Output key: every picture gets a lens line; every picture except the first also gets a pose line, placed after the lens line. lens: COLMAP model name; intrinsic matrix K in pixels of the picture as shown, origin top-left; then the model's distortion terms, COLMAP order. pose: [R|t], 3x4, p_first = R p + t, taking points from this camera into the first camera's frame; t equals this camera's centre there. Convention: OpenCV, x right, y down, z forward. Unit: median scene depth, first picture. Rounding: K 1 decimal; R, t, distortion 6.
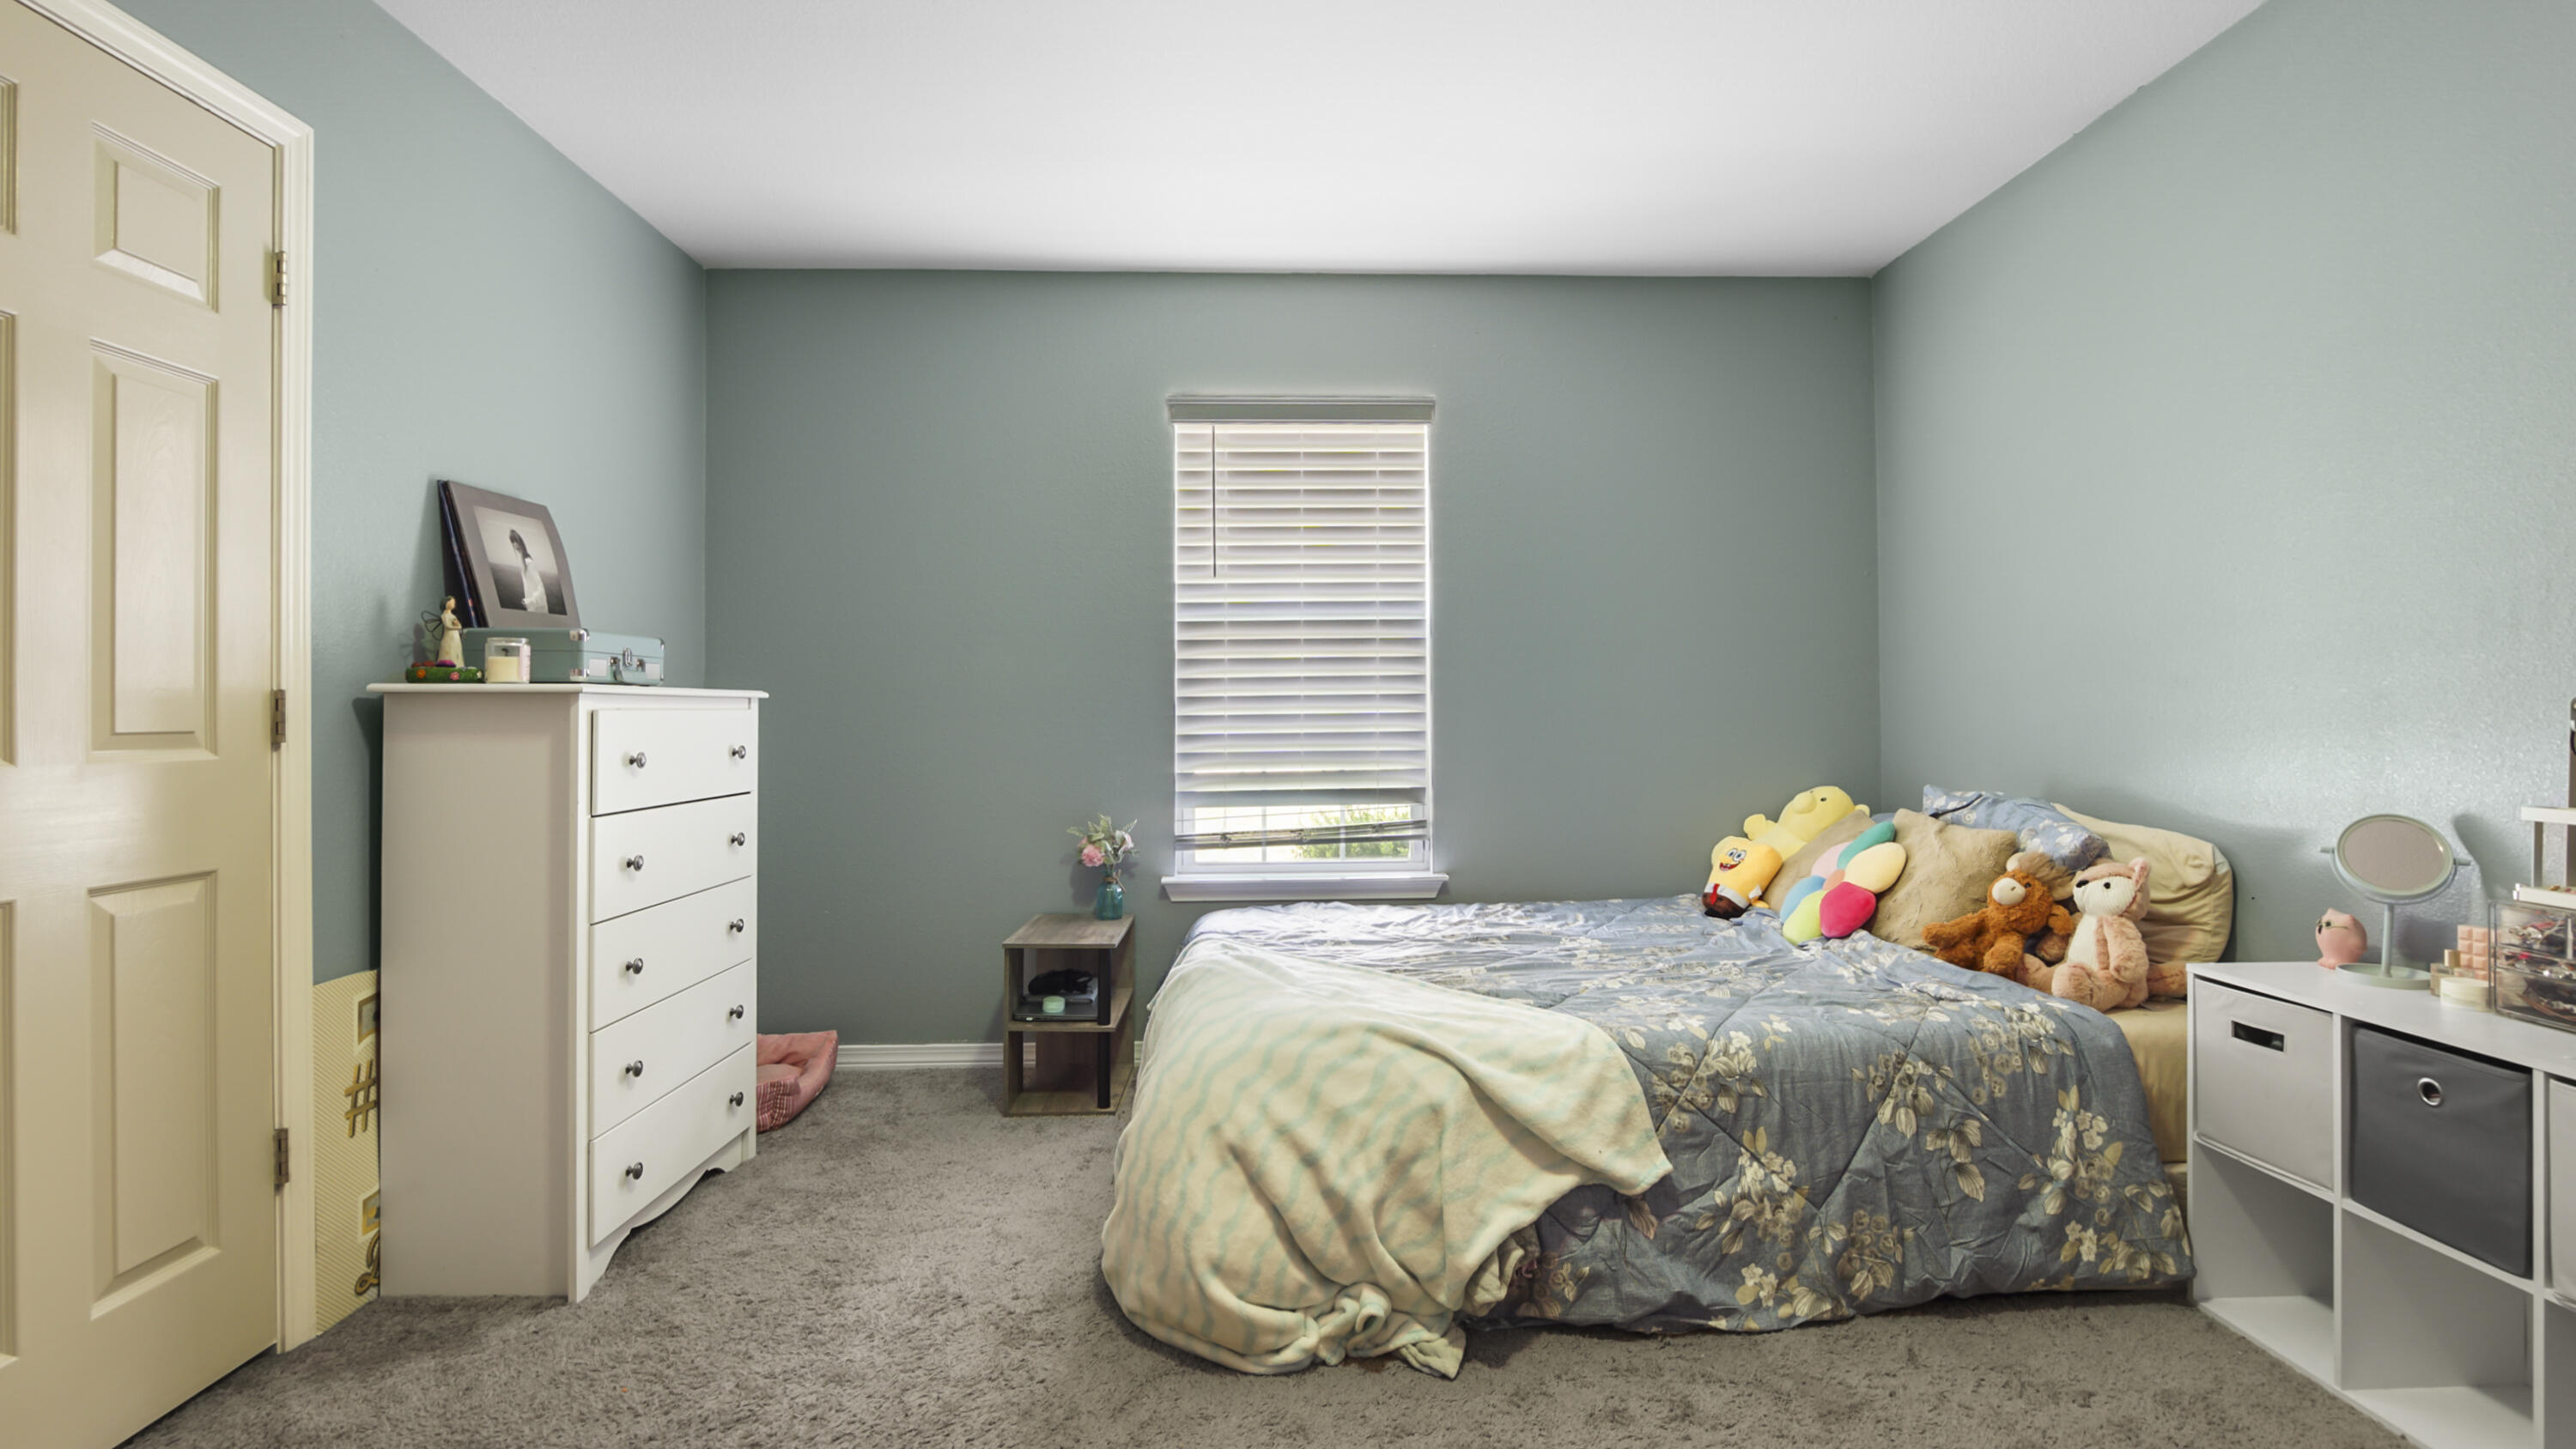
lens RADIAL K [[1240.5, 0, 1296.3], [0, 1240.5, 685.6], [0, 0, 1]] dist [-0.009158, -0.000549]
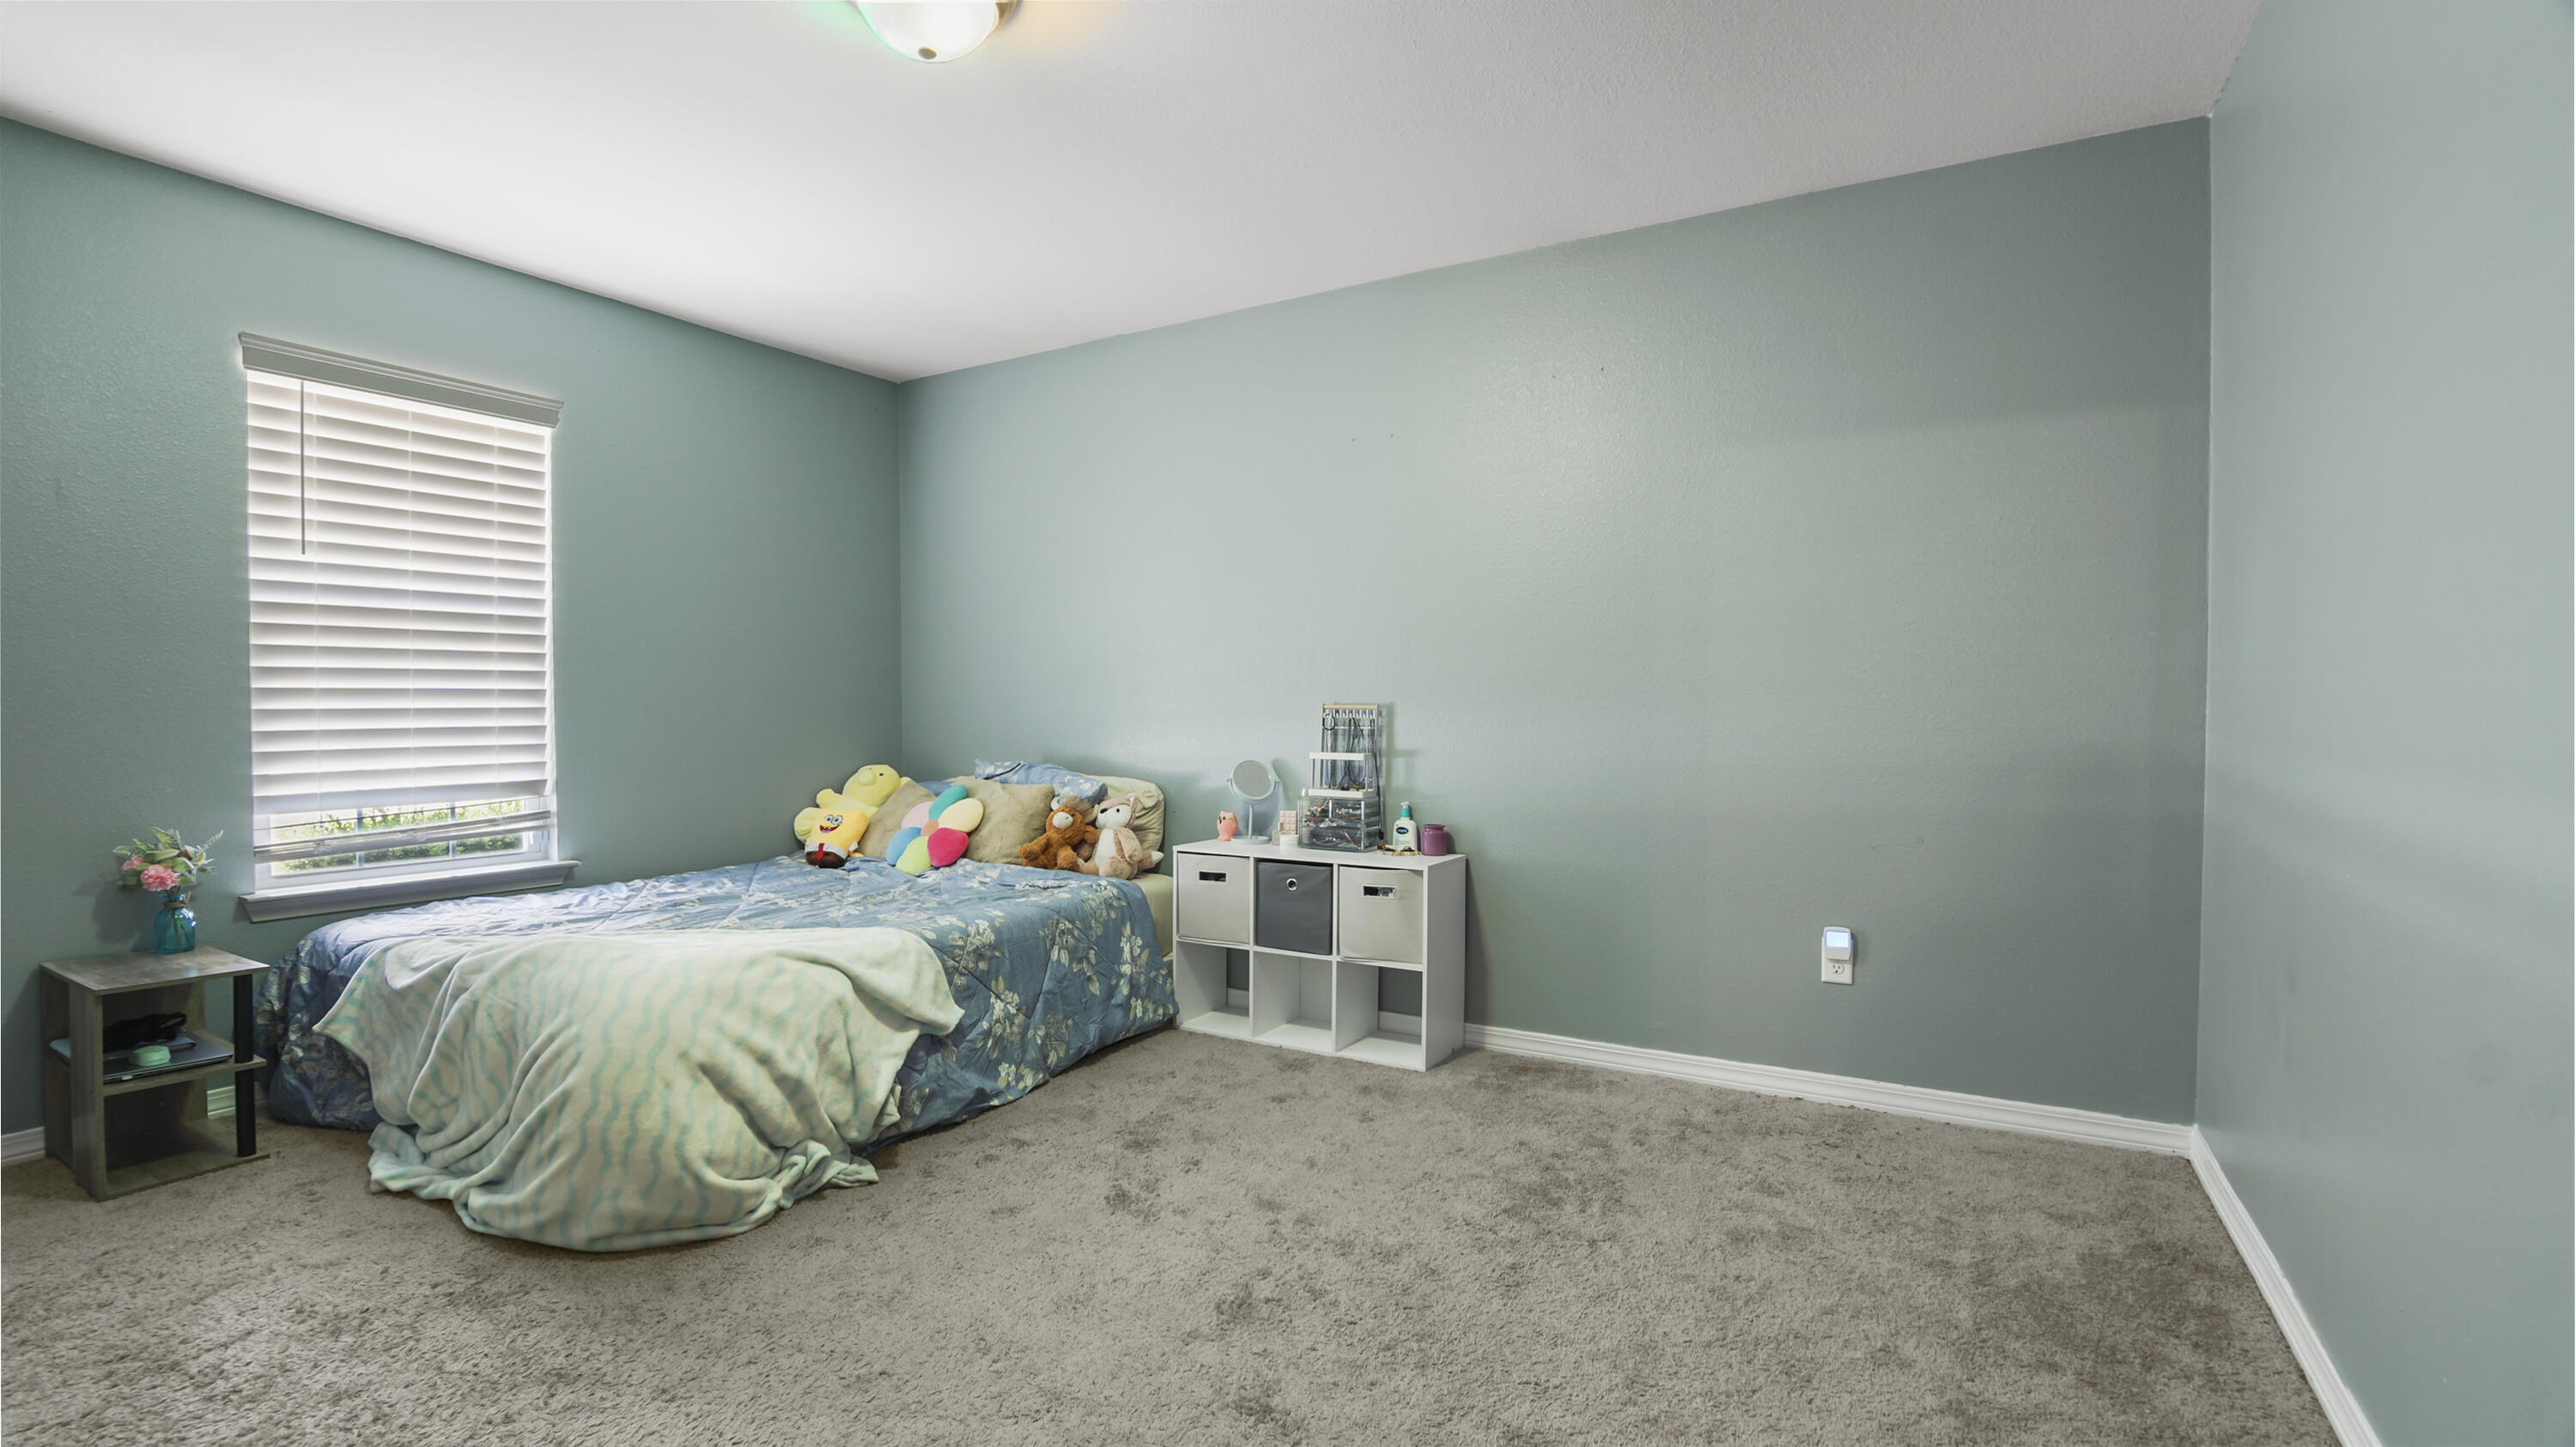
lens RADIAL K [[1160.9, 0, 1288.0], [0, 1160.9, 723.5], [0, 0, 1]] dist [-0.003254, -0.000334]
pose [[0.542196, -0.004827, 0.840238, -0.651974], [-0.021732, 0.999568, 0.019766, 0.004377], [-0.839971, -0.028977, 0.541857, -0.079797]]
